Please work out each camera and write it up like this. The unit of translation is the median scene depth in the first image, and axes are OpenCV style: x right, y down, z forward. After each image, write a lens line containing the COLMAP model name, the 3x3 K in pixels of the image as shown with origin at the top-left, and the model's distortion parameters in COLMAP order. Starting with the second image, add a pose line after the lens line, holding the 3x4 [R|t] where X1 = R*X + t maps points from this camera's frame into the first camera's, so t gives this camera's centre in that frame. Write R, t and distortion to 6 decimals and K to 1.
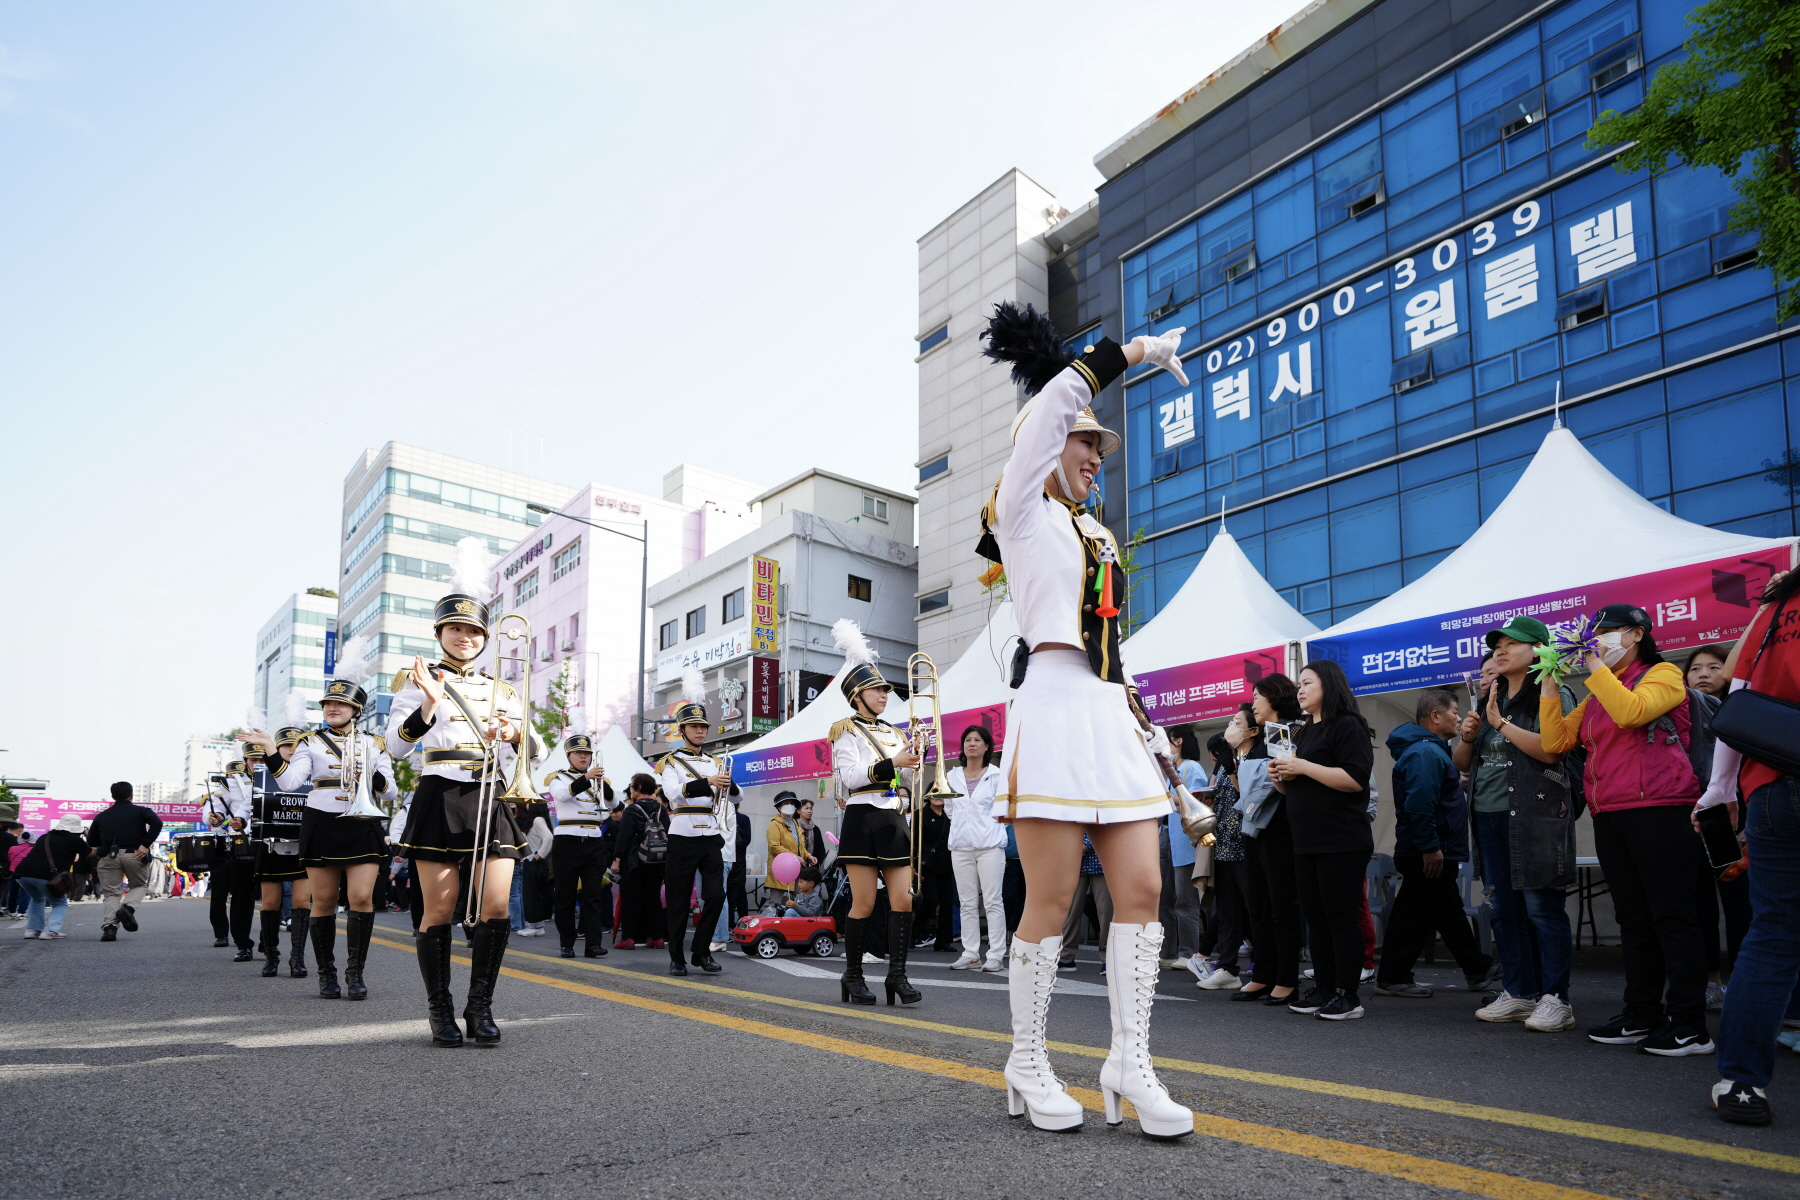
lens RADIAL K [[953.2, 0, 933.7], [0, 953.2, 791.5], [0, 0, 1]] dist [-0.019102, 0.001846]
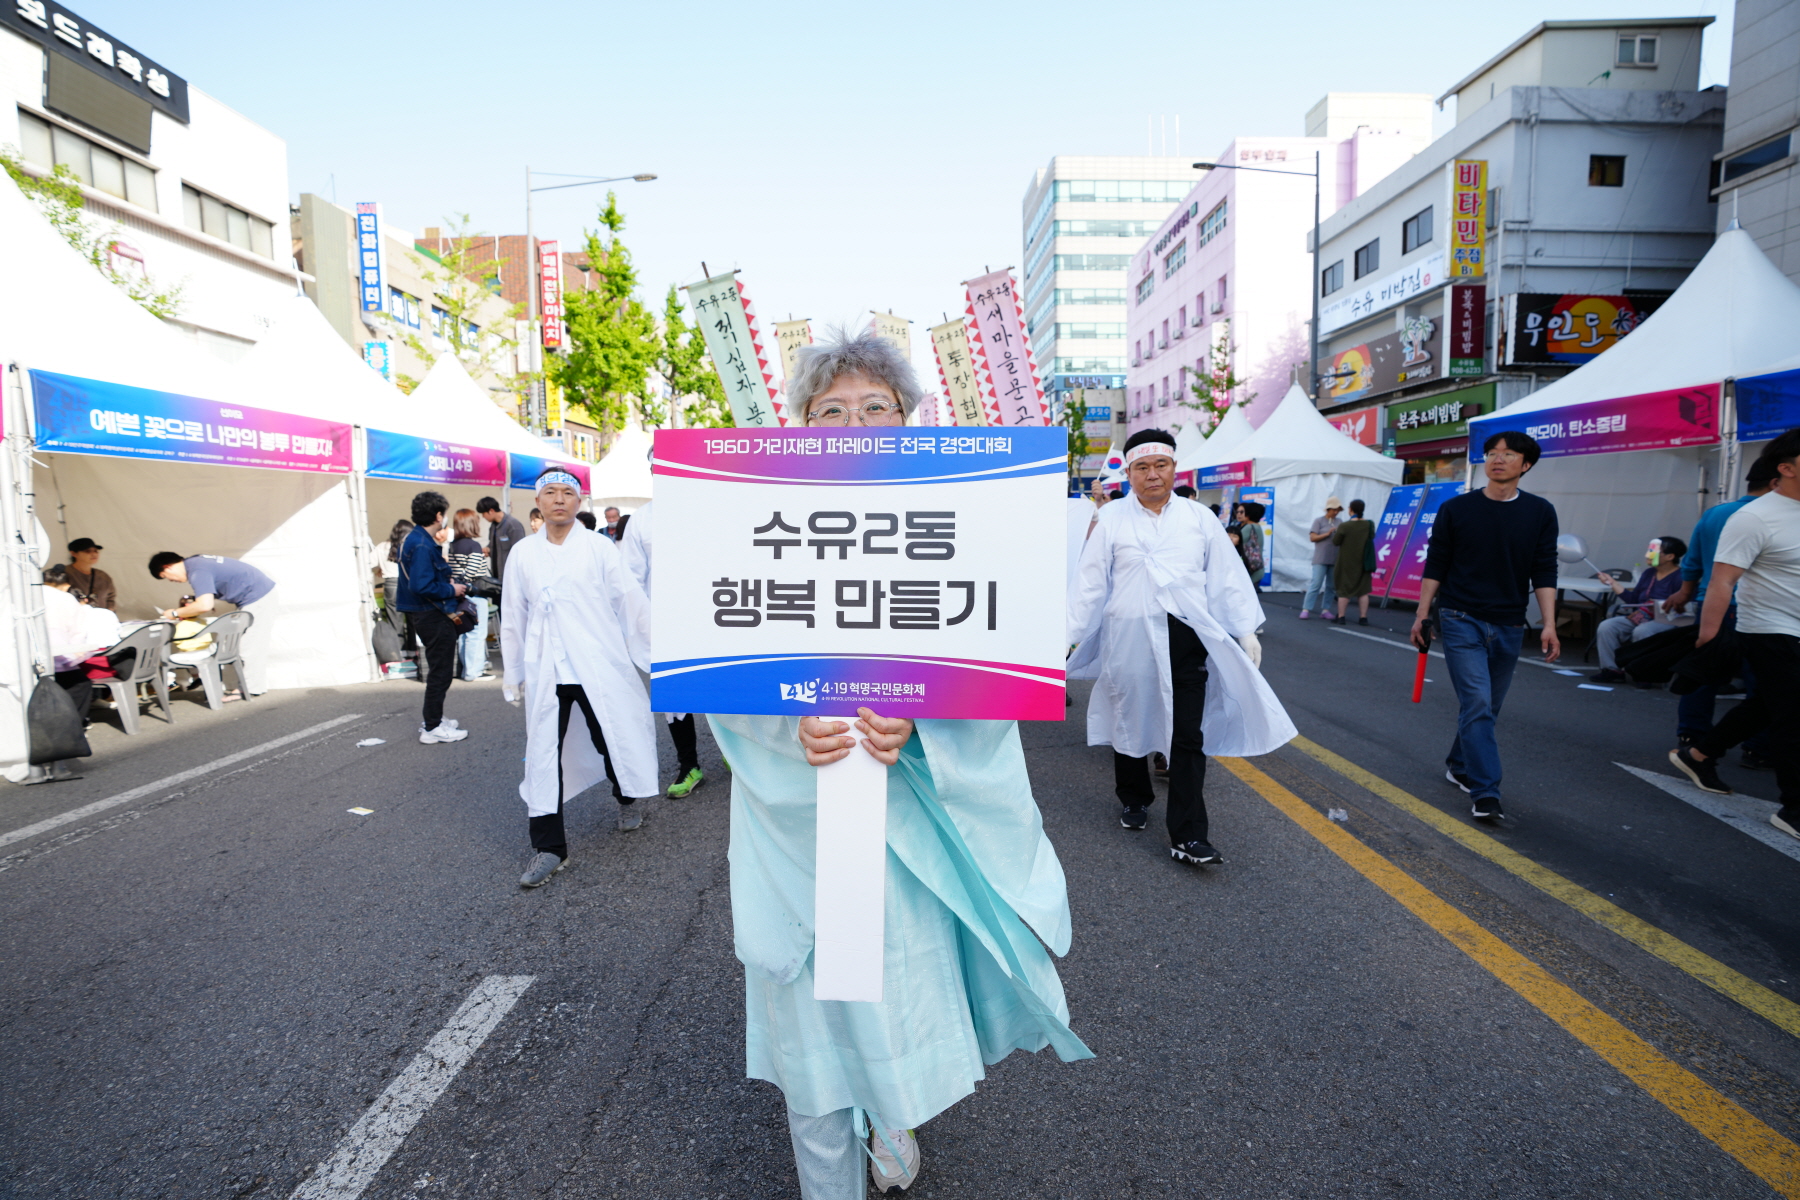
lens RADIAL K [[823.6, 0, 910.8], [0, 823.6, 594.9], [0, 0, 1]] dist [-0.054866, 0.020295]
pose [[0.761608, 0.054587, -0.645734, -0.069754], [0.066751, 0.984538, 0.161956, -0.015818], [0.644591, -0.166450, 0.746189, 0.092968]]
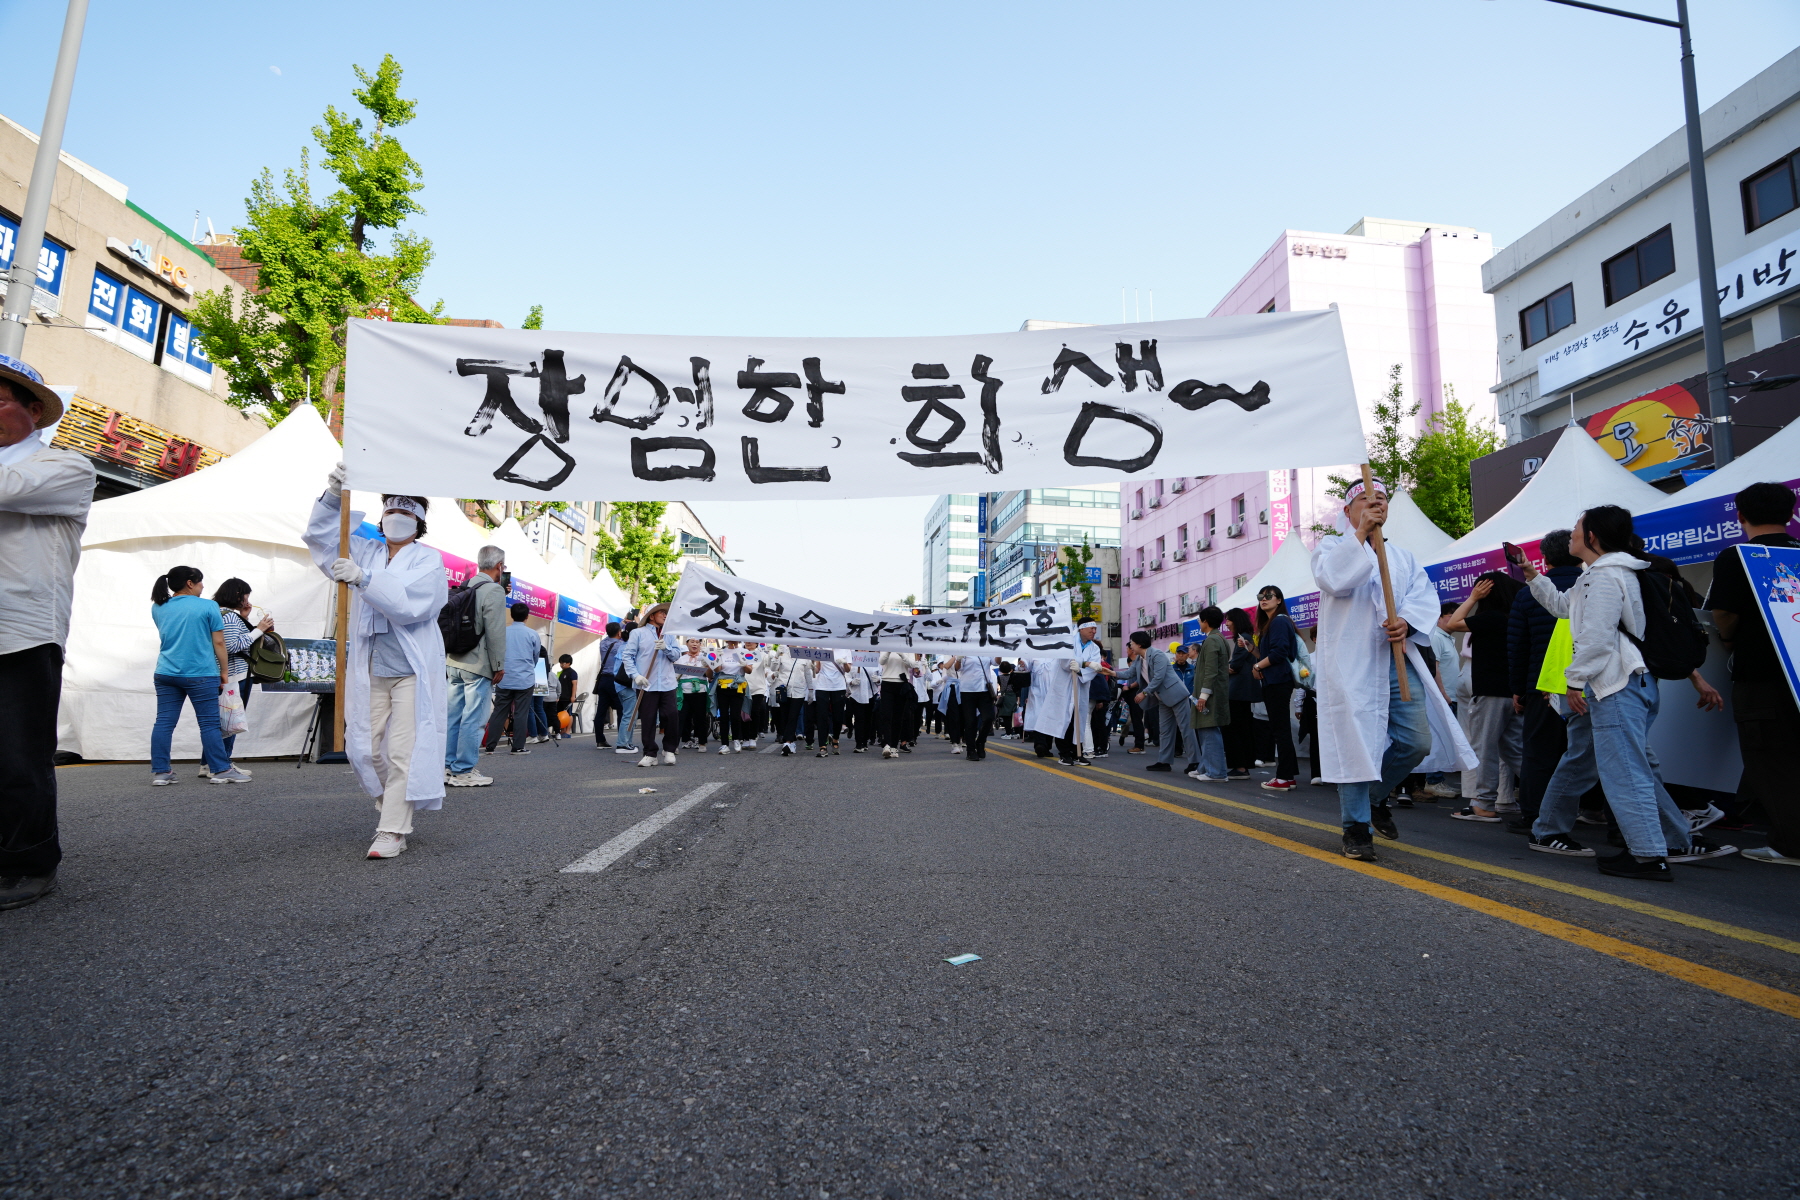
lens RADIAL K [[823.6, 0, 916.9], [0, 823.6, 585.9], [0, 0, 1]] dist [-0.054866, 0.020295]
pose [[0.809711, -0.045319, -0.585077, -0.343860], [0.004819, 0.997493, -0.070595, 0.042659], [0.586810, 0.054342, 0.807899, 0.402921]]
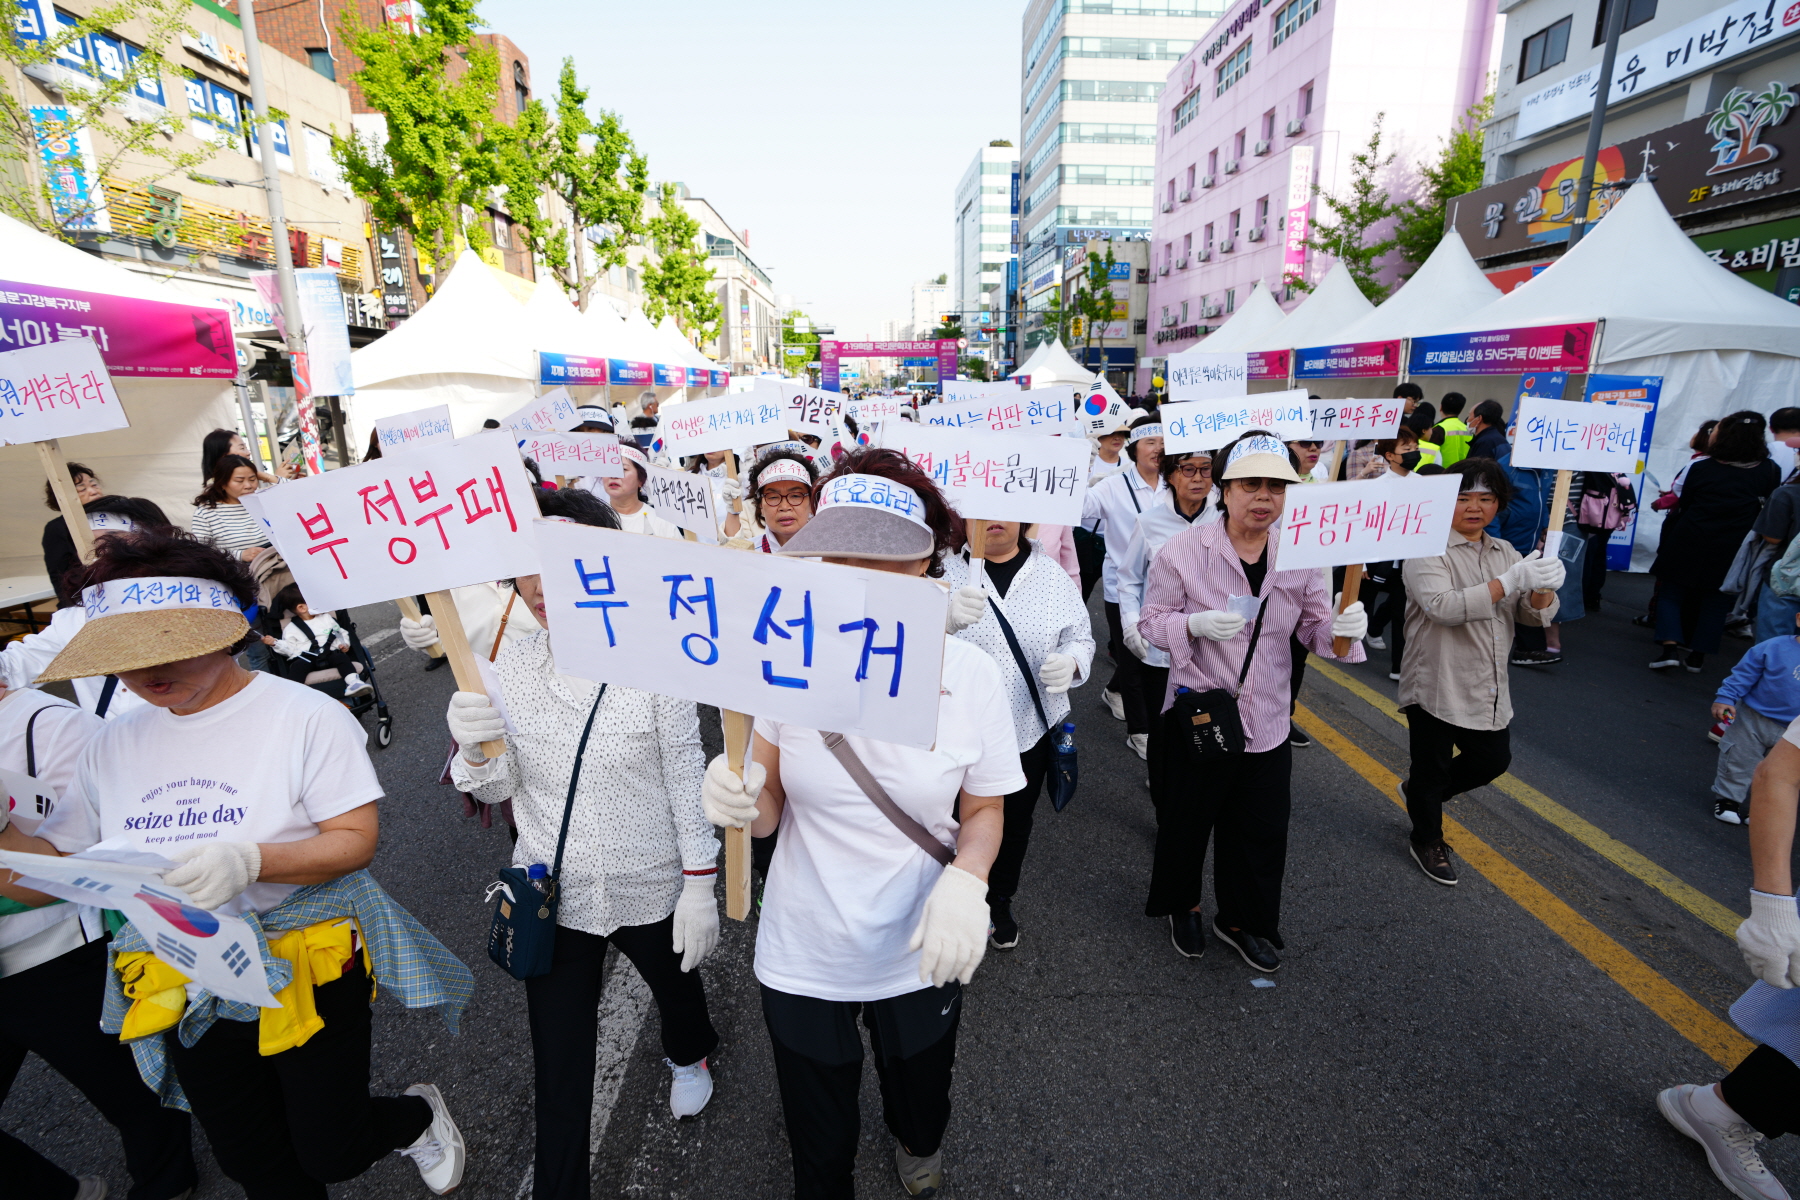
lens RADIAL K [[823.6, 0, 903.4], [0, 823.6, 590.7], [0, 0, 1]] dist [-0.054866, 0.020295]
pose [[0.776017, 0.154170, -0.611580, -0.253308], [0.053540, 0.950063, 0.307432, -0.010609], [0.628436, -0.271316, 0.729010, 0.279183]]
